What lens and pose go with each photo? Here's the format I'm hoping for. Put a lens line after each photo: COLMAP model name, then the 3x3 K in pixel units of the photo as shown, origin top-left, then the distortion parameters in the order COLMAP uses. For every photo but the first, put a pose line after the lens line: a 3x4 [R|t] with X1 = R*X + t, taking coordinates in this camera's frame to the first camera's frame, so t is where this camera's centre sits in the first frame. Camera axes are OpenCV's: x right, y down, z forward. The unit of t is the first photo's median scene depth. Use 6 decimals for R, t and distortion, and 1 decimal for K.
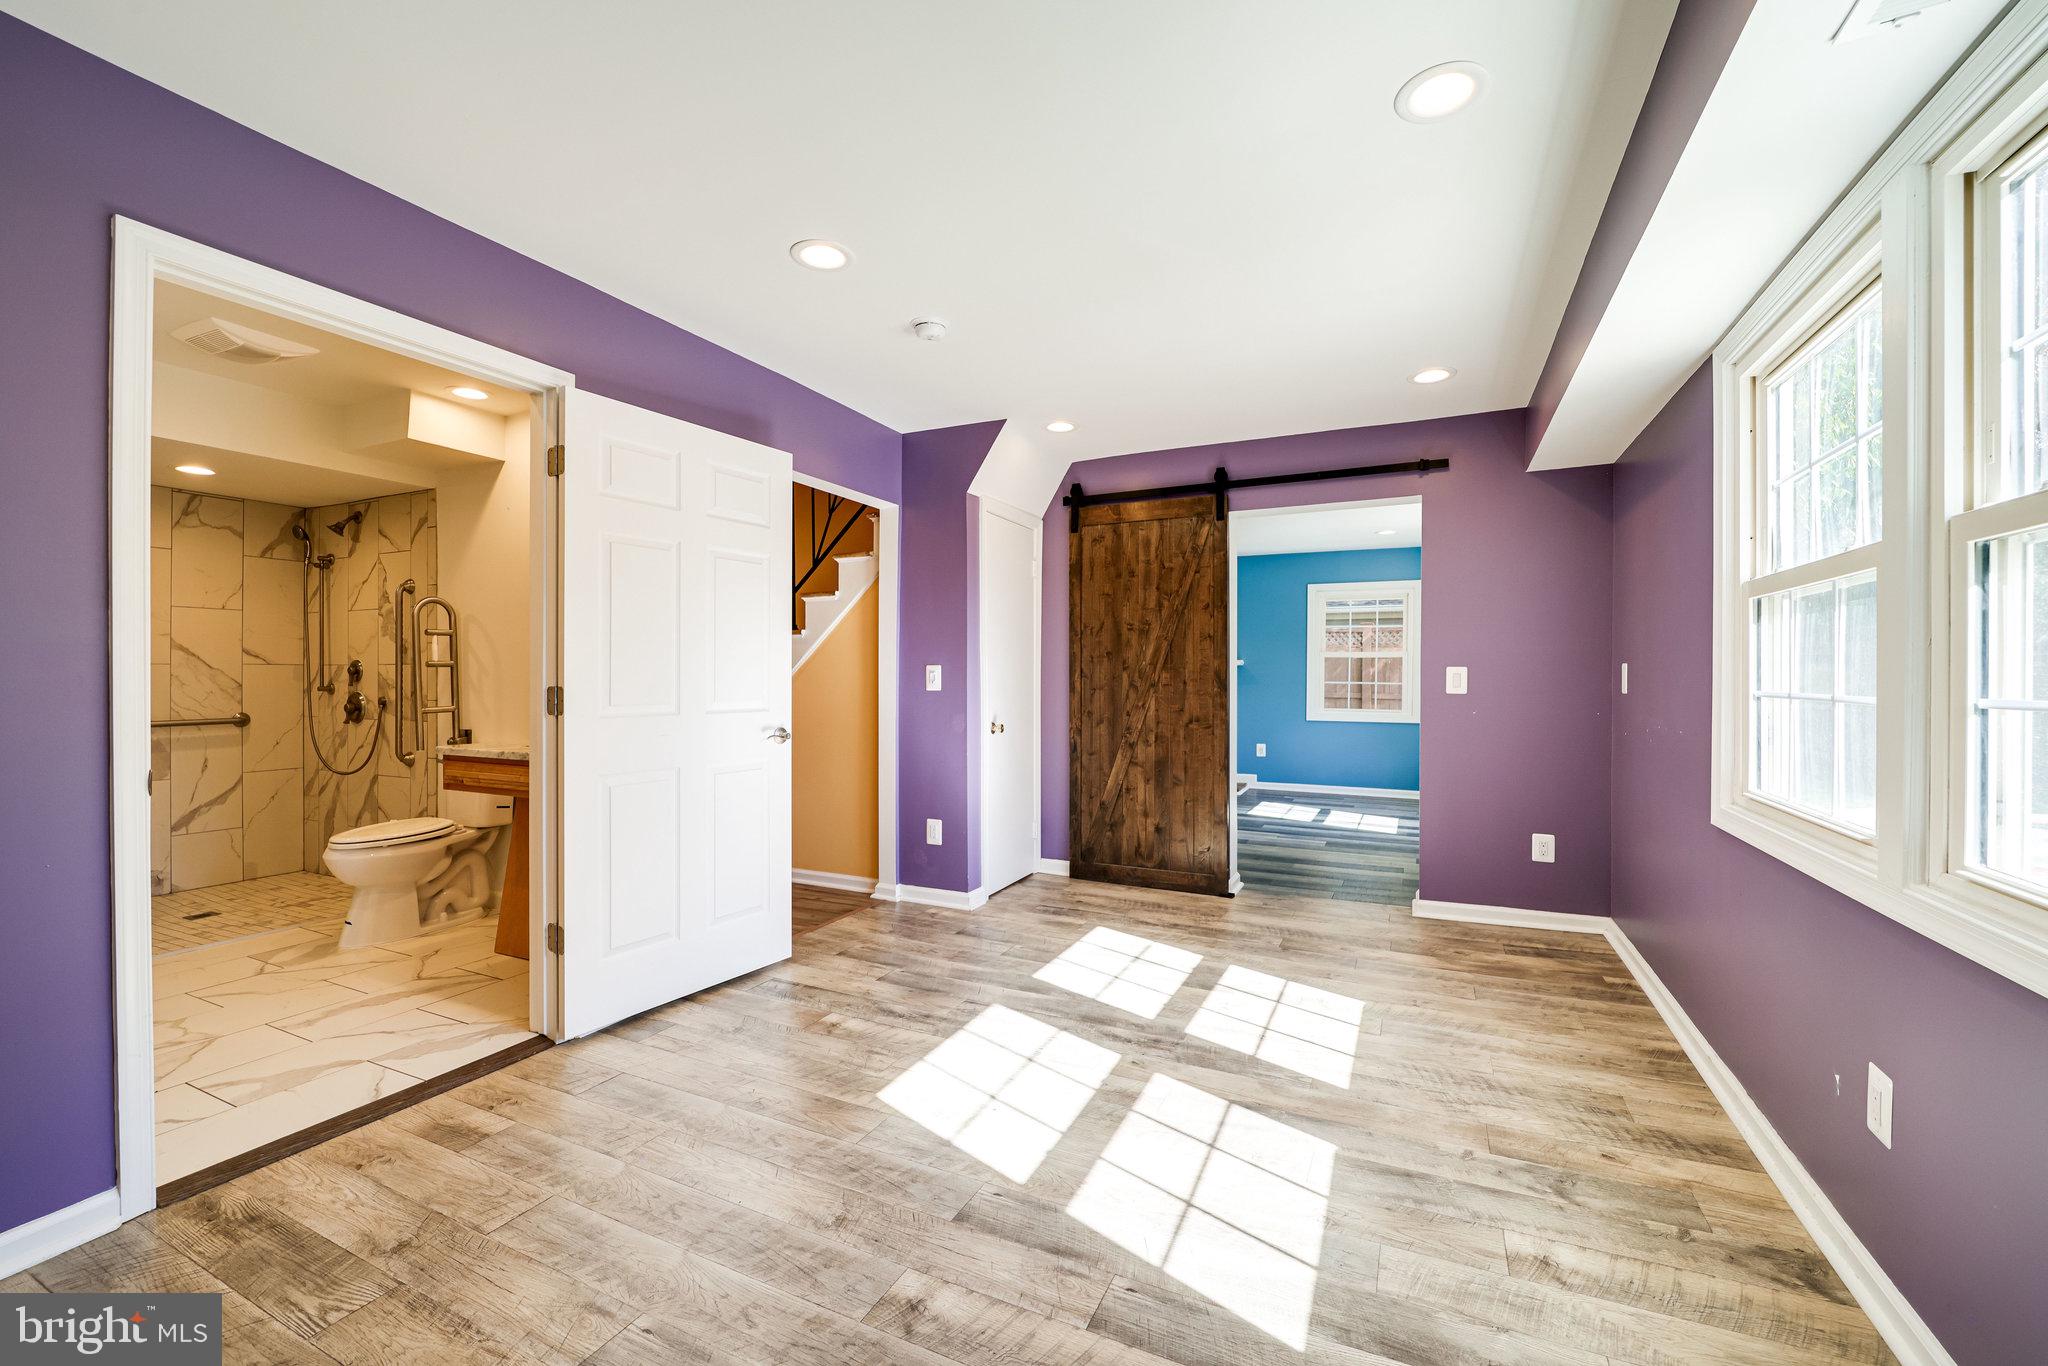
lens RADIAL K [[829.7, 0, 1028.7], [0, 829.7, 680.6], [0, 0, 1]] dist [-0.001162, -0.007028]
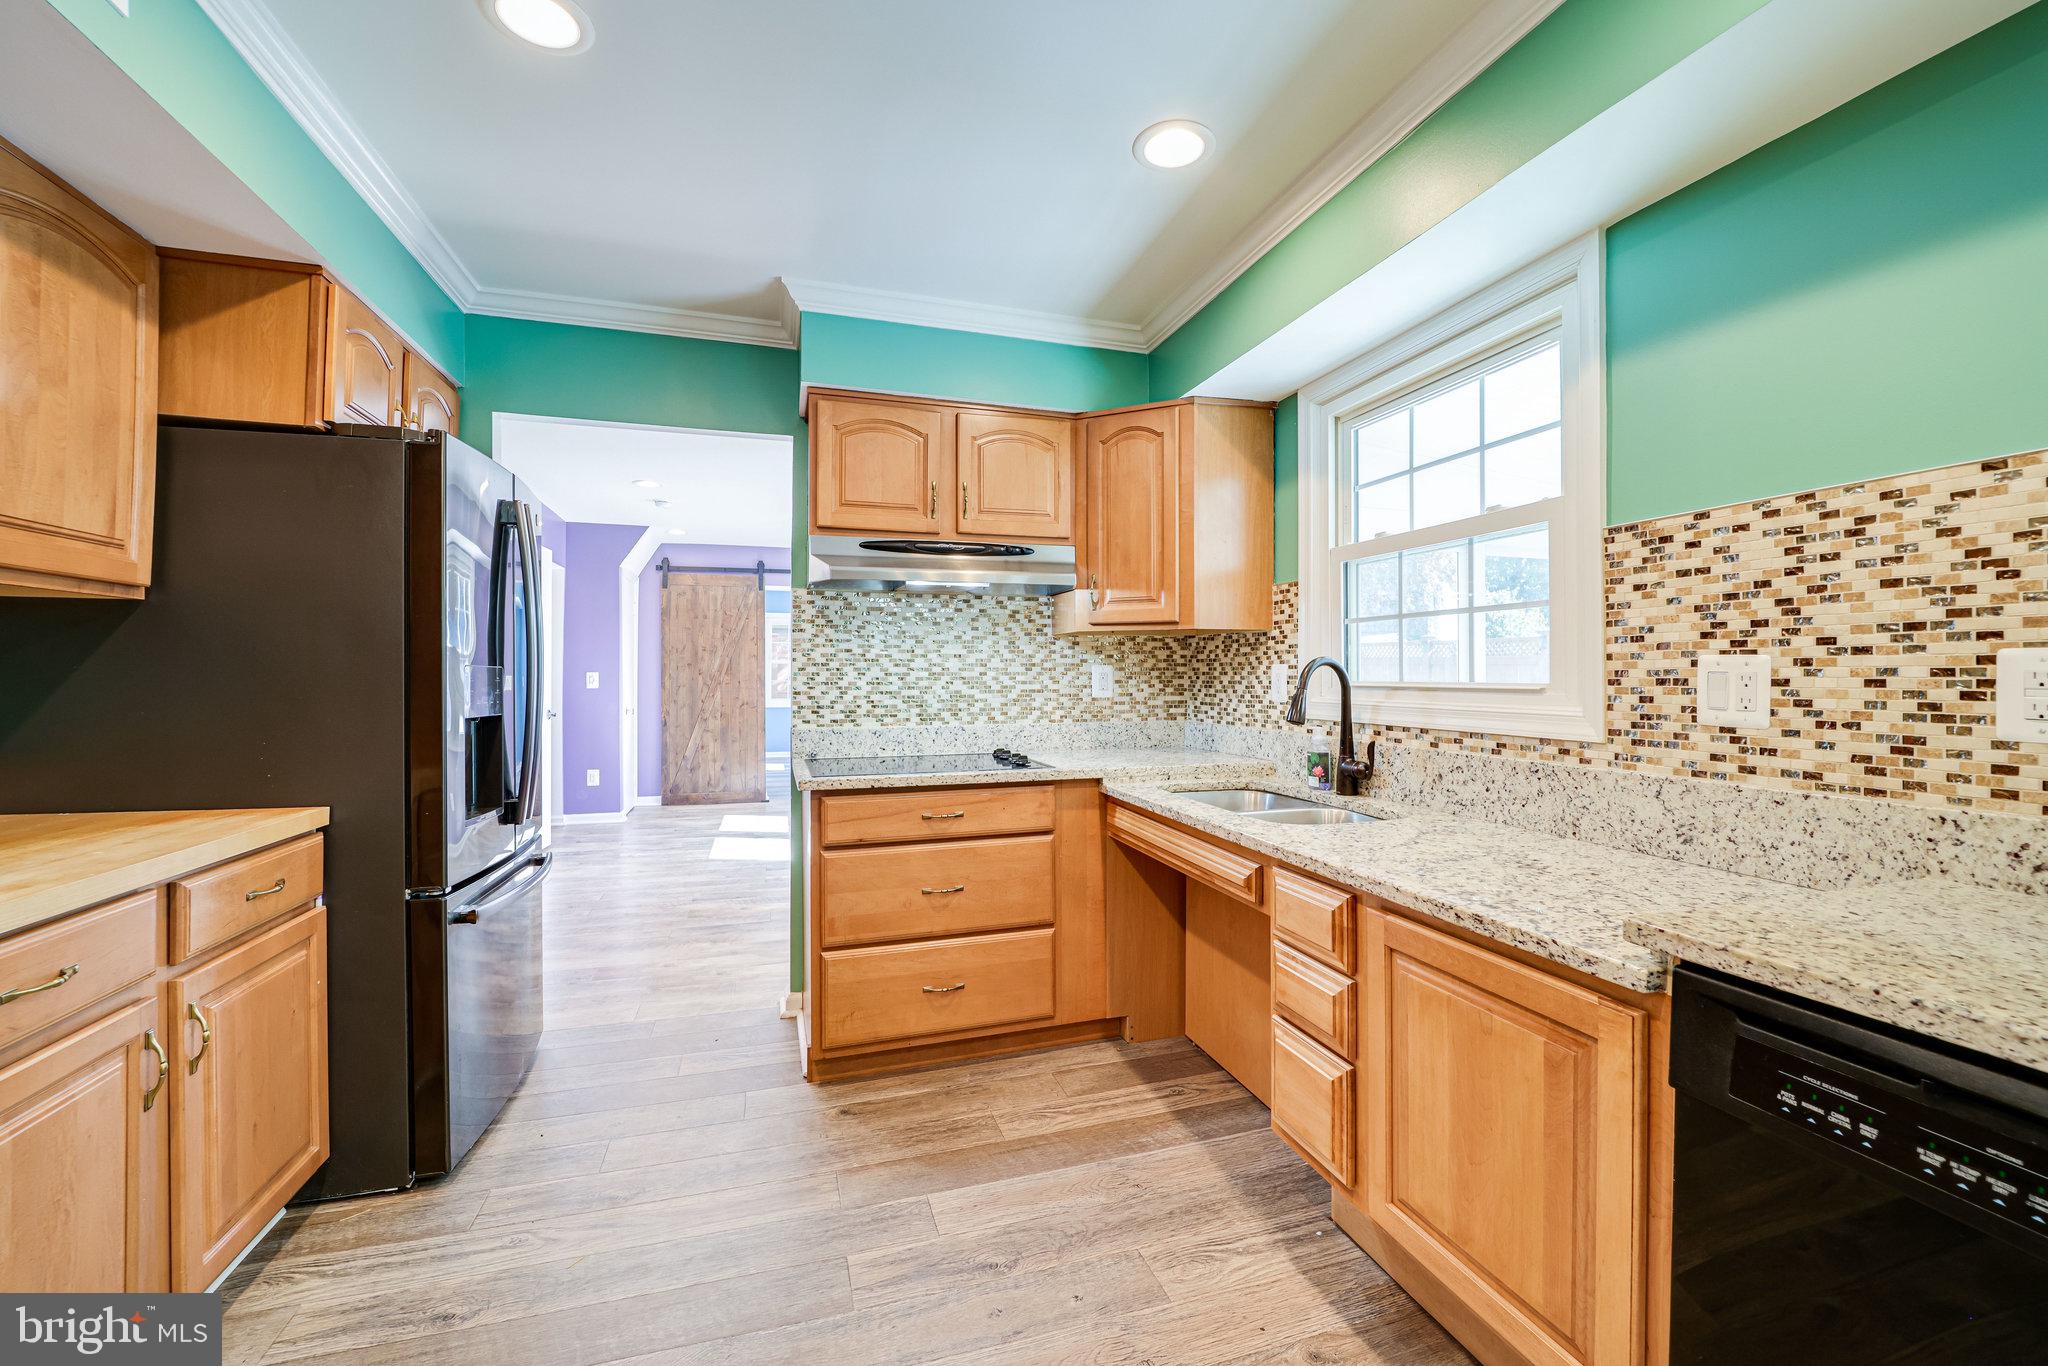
lens RADIAL K [[829.3, 0, 1029.8], [0, 829.3, 671.2], [0, 0, 1]] dist [-0.000893, -0.006875]
pose [[0.735405, 0.003005, 0.677621, -0.652708], [0.002510, 0.999971, -0.007160, -0.008172], [-0.677623, 0.006966, 0.735377, -0.826907]]
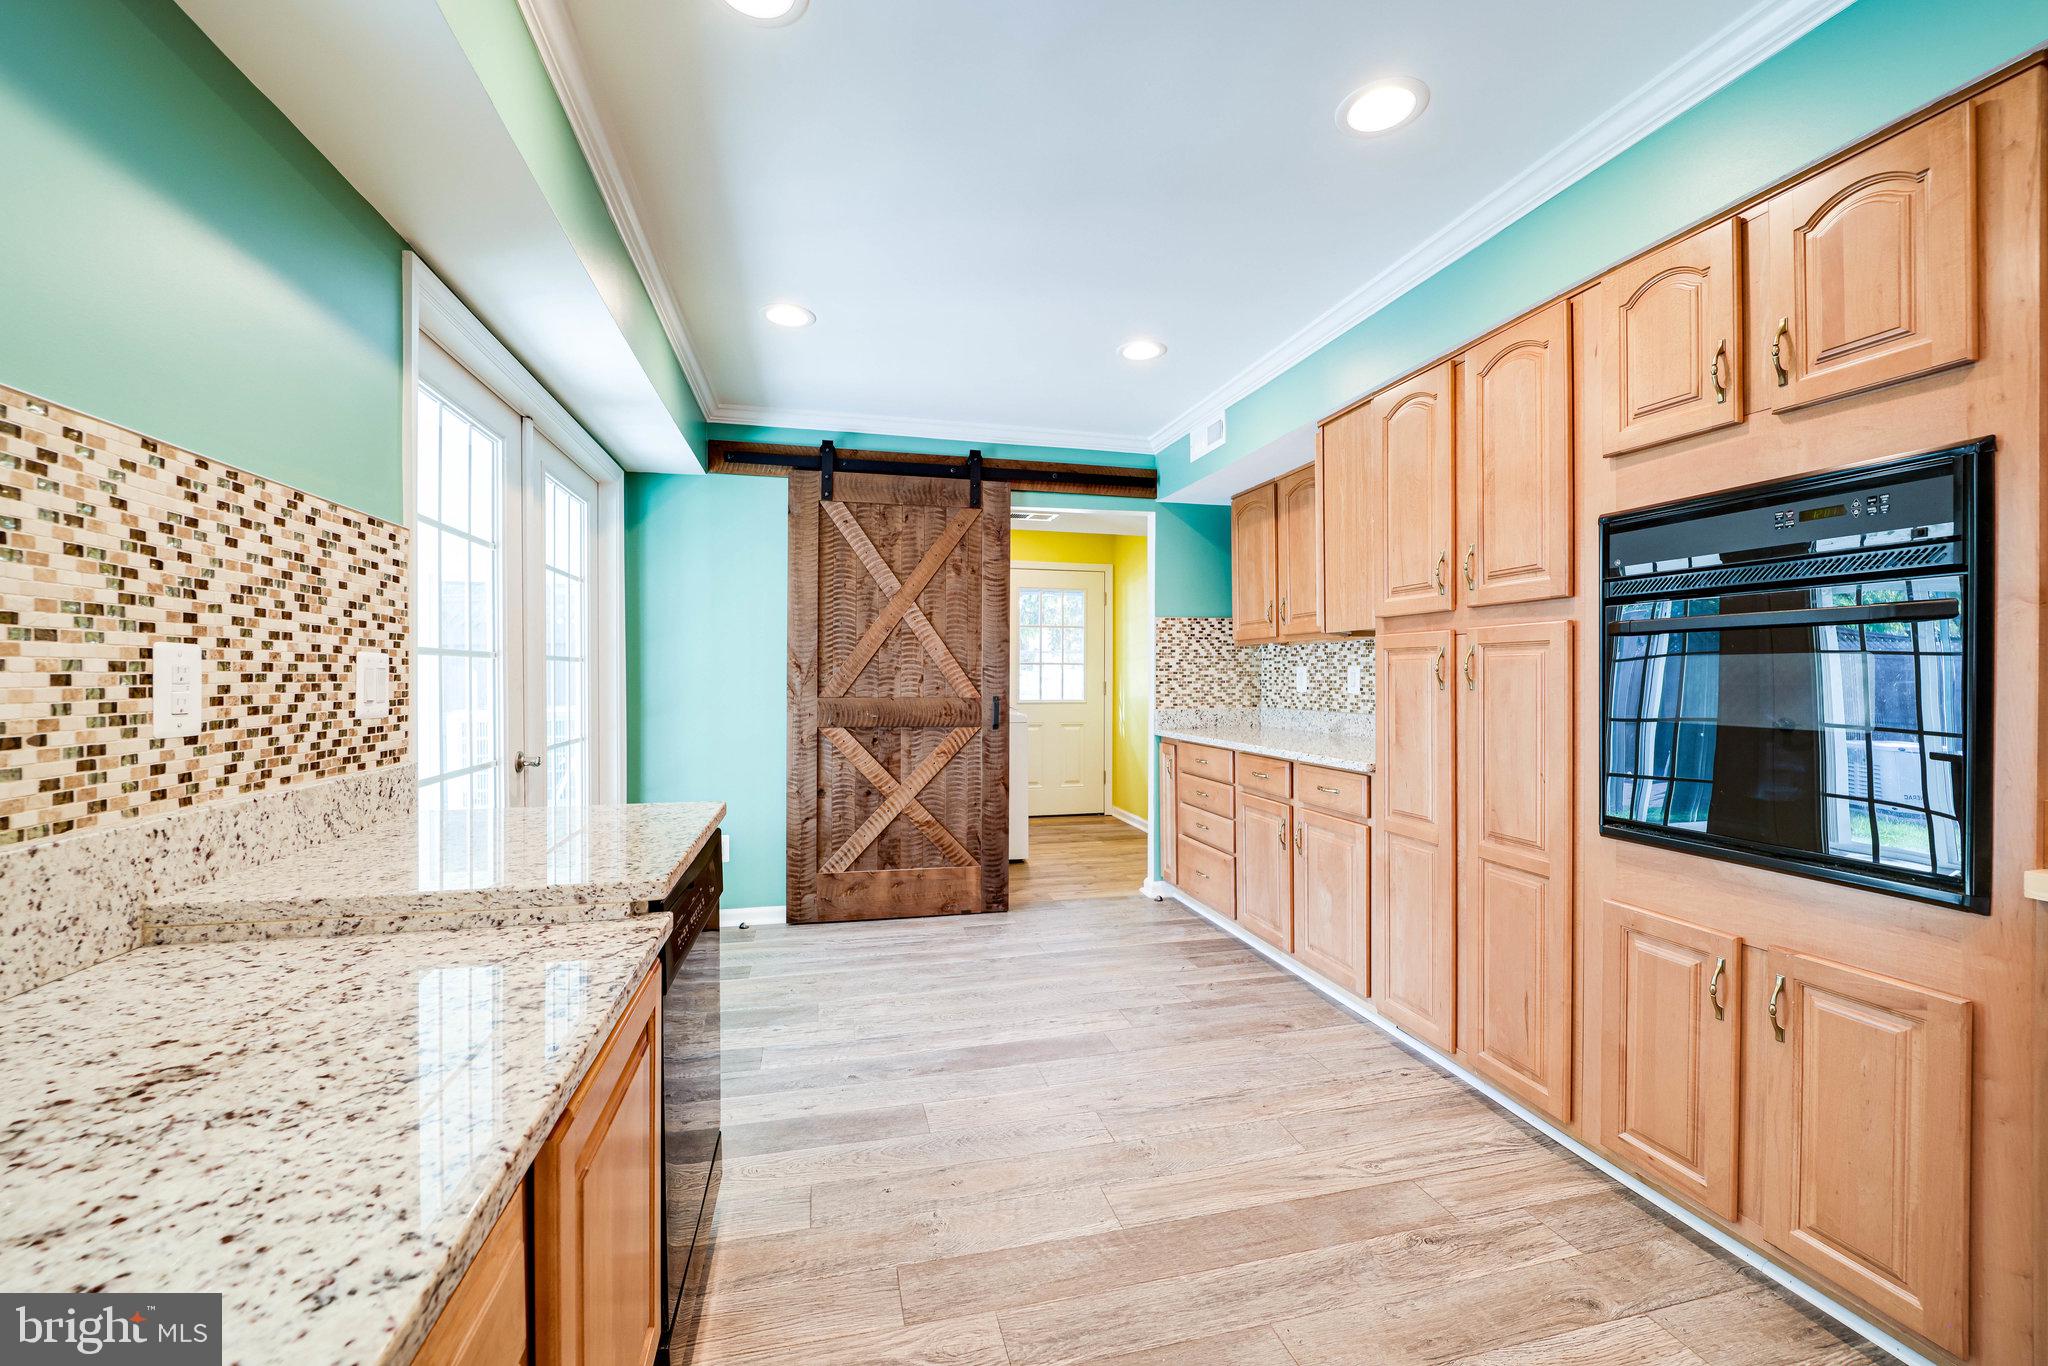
lens RADIAL K [[816.9, 0, 1022.3], [0, 816.9, 677.9], [0, 0, 1]] dist [0.002716, -0.006418]
pose [[-0.775405, 0.000059, -0.631464, -0.233268], [-0.003745, 0.999982, 0.004693, -0.007675], [0.631453, 0.006004, -0.775391, -0.430139]]
